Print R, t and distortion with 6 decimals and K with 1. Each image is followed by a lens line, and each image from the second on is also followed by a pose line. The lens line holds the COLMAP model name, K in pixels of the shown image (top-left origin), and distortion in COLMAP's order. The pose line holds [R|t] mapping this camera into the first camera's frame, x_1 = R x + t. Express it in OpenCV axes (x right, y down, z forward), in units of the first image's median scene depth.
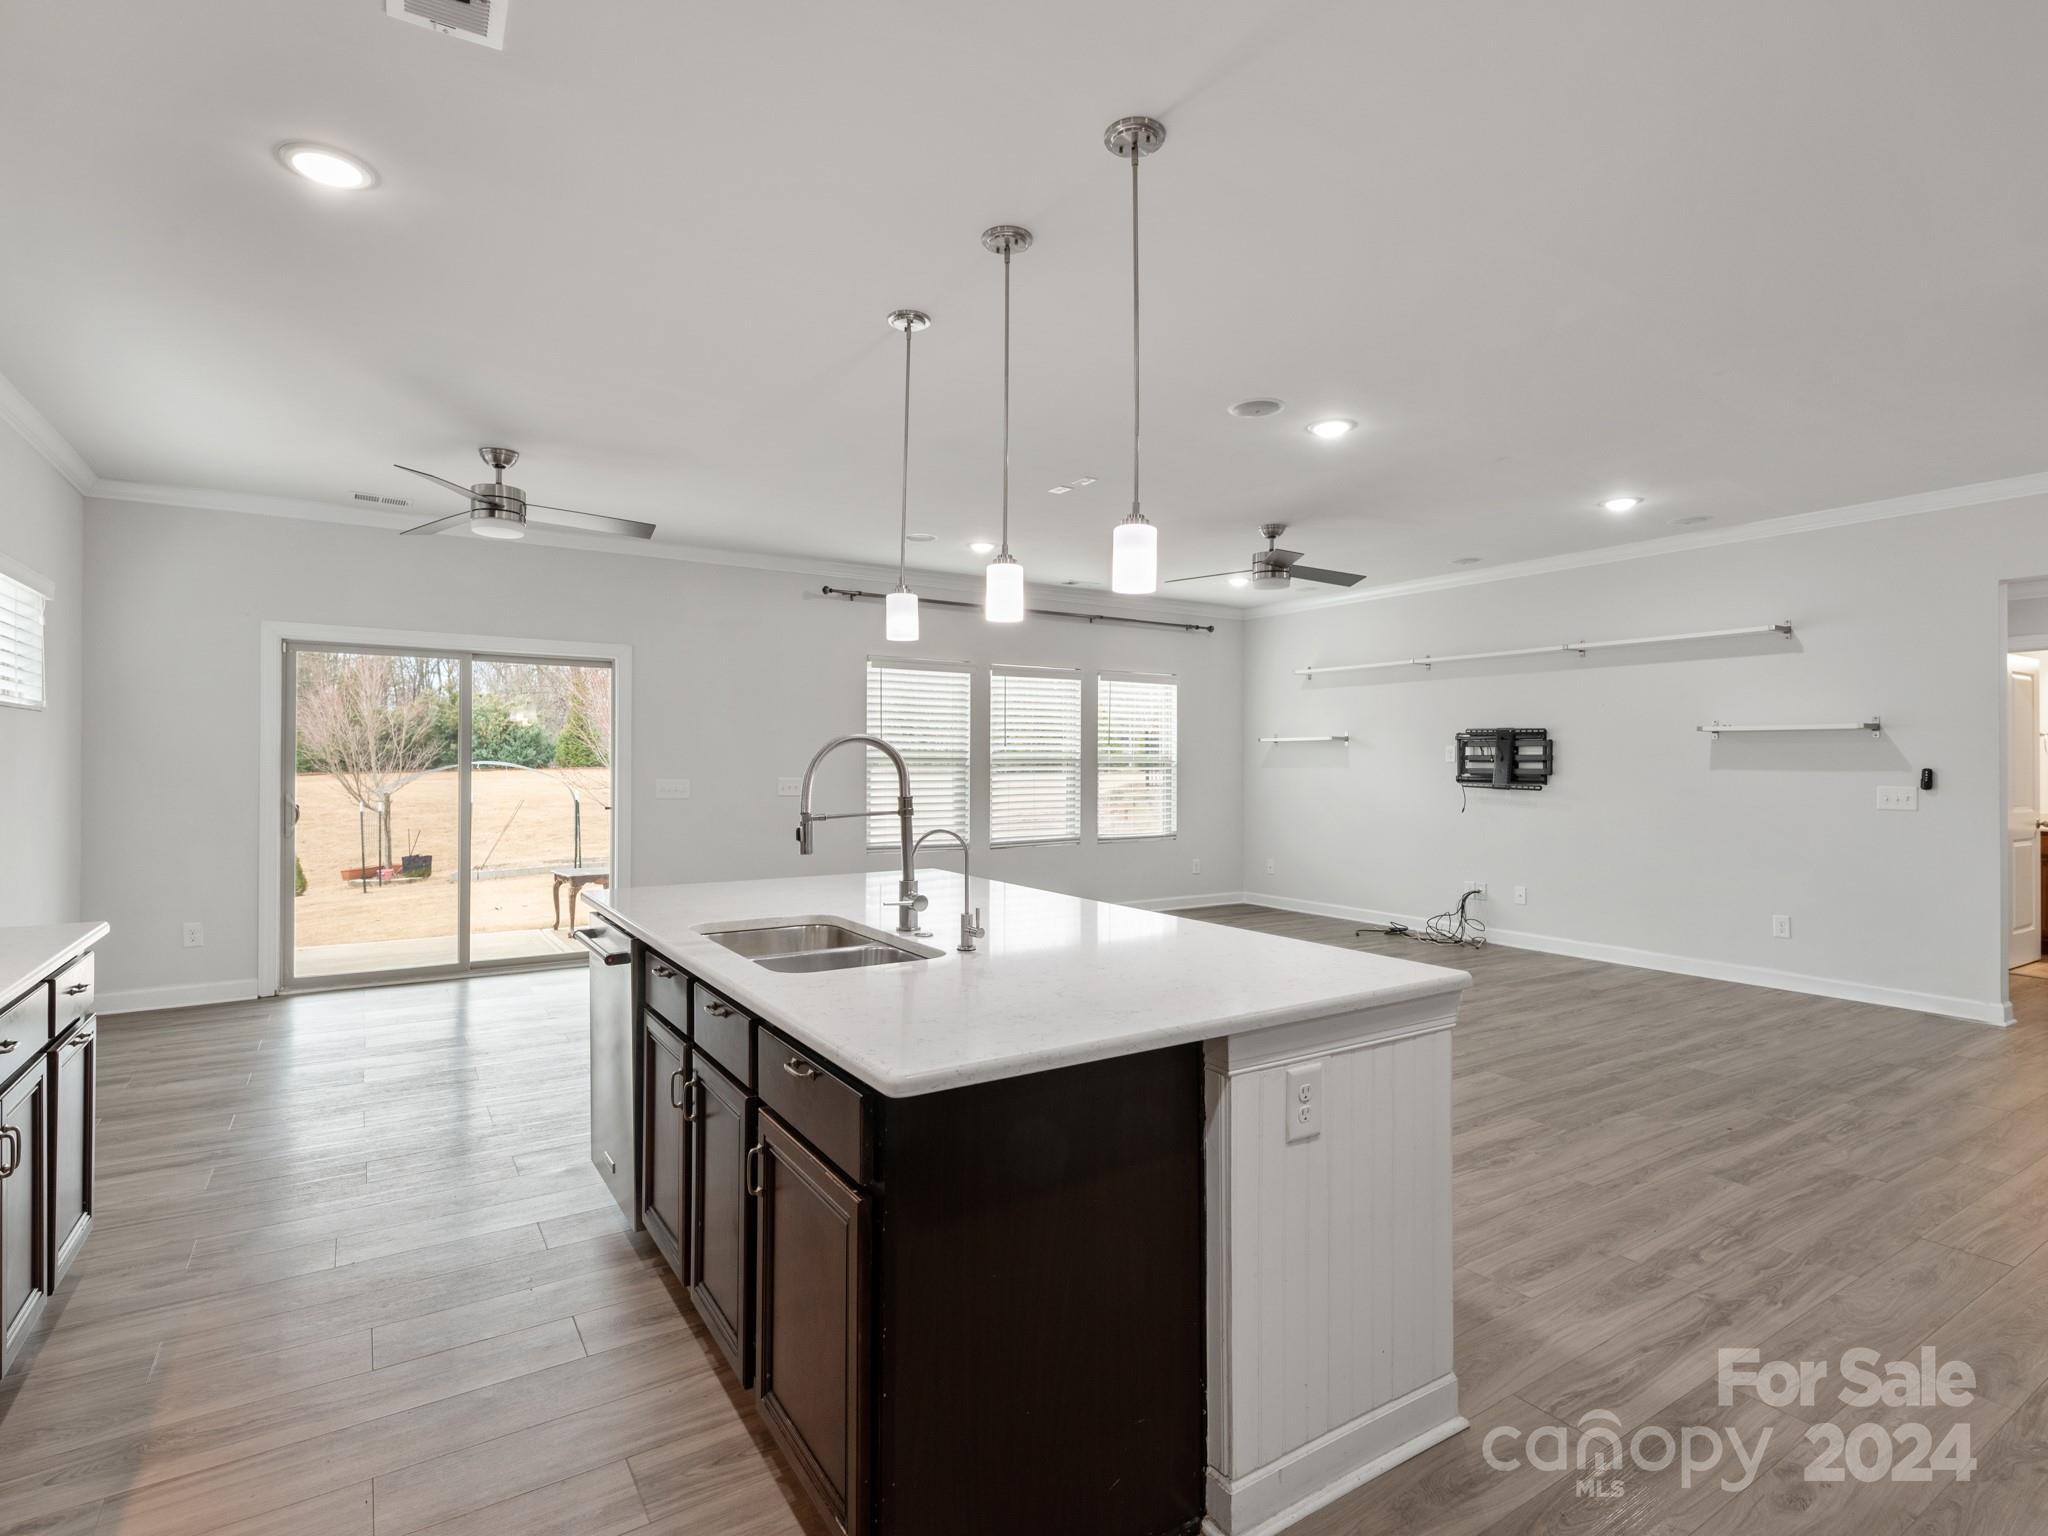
lens RADIAL K [[1030.2, 0, 1032.0], [0, 1030.2, 756.3], [0, 0, 1]] dist [0.001908, -0.001109]
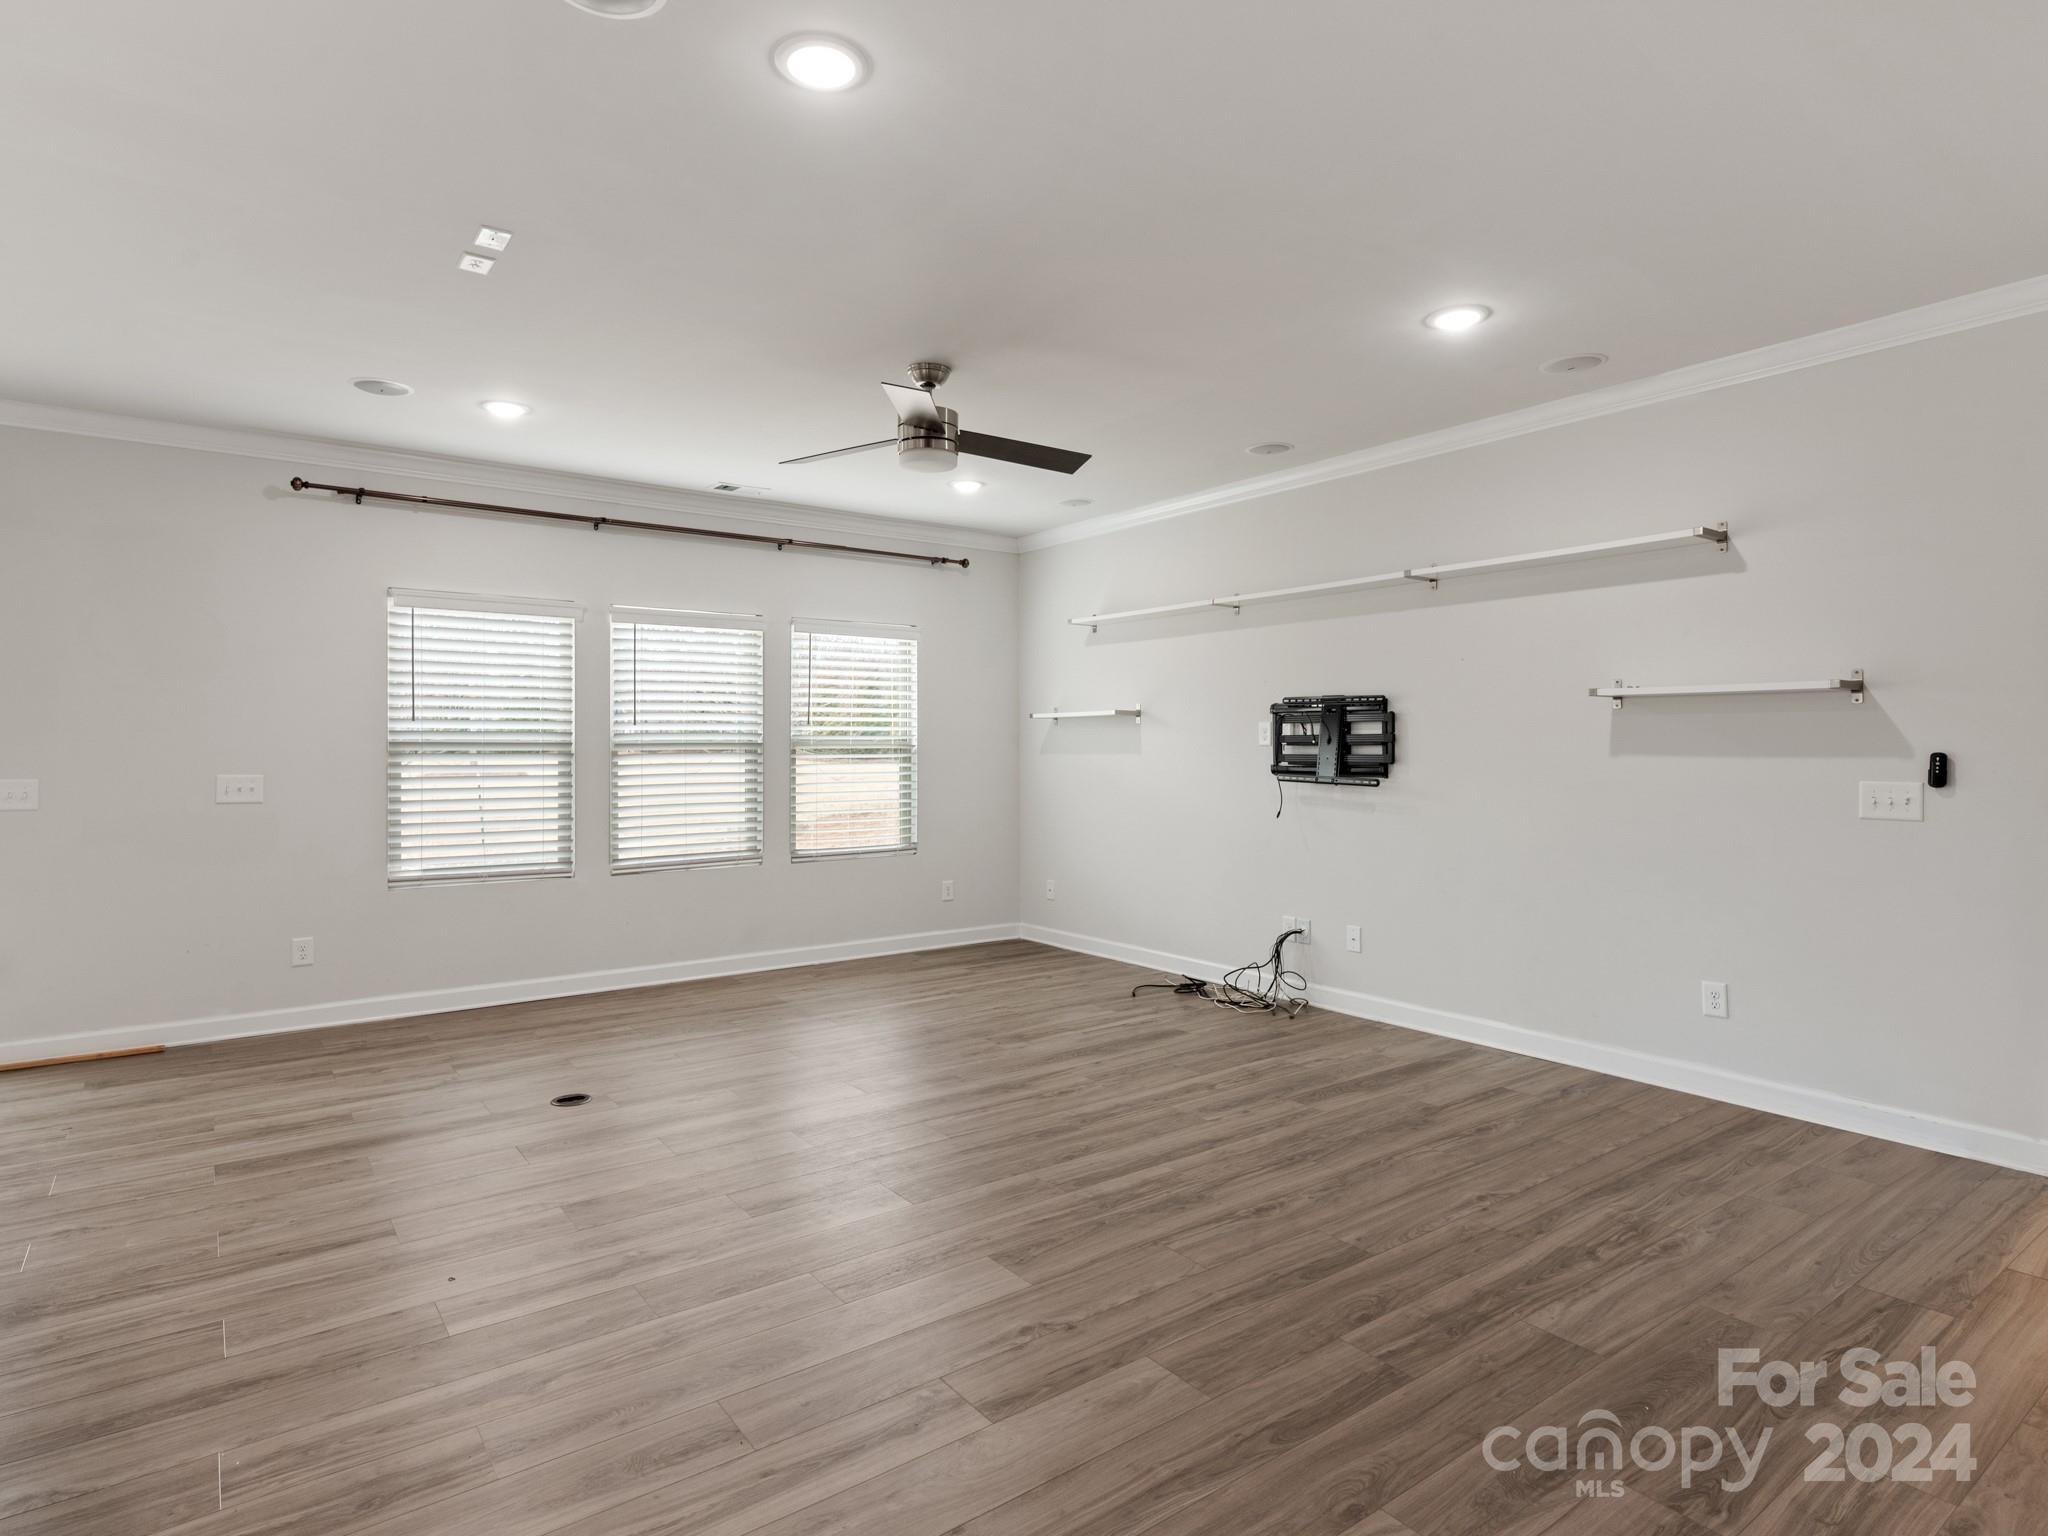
lens RADIAL K [[1121.1, 0, 1011.5], [0, 1121.1, 743.0], [0, 0, 1]] dist [-0.001712, -0.000450]
pose [[0.998178, -0.004539, 0.060175, 0.270944], [0.004352, 0.999985, 0.003242, 0.001338], [-0.060188, -0.002974, 0.998183, 0.359686]]
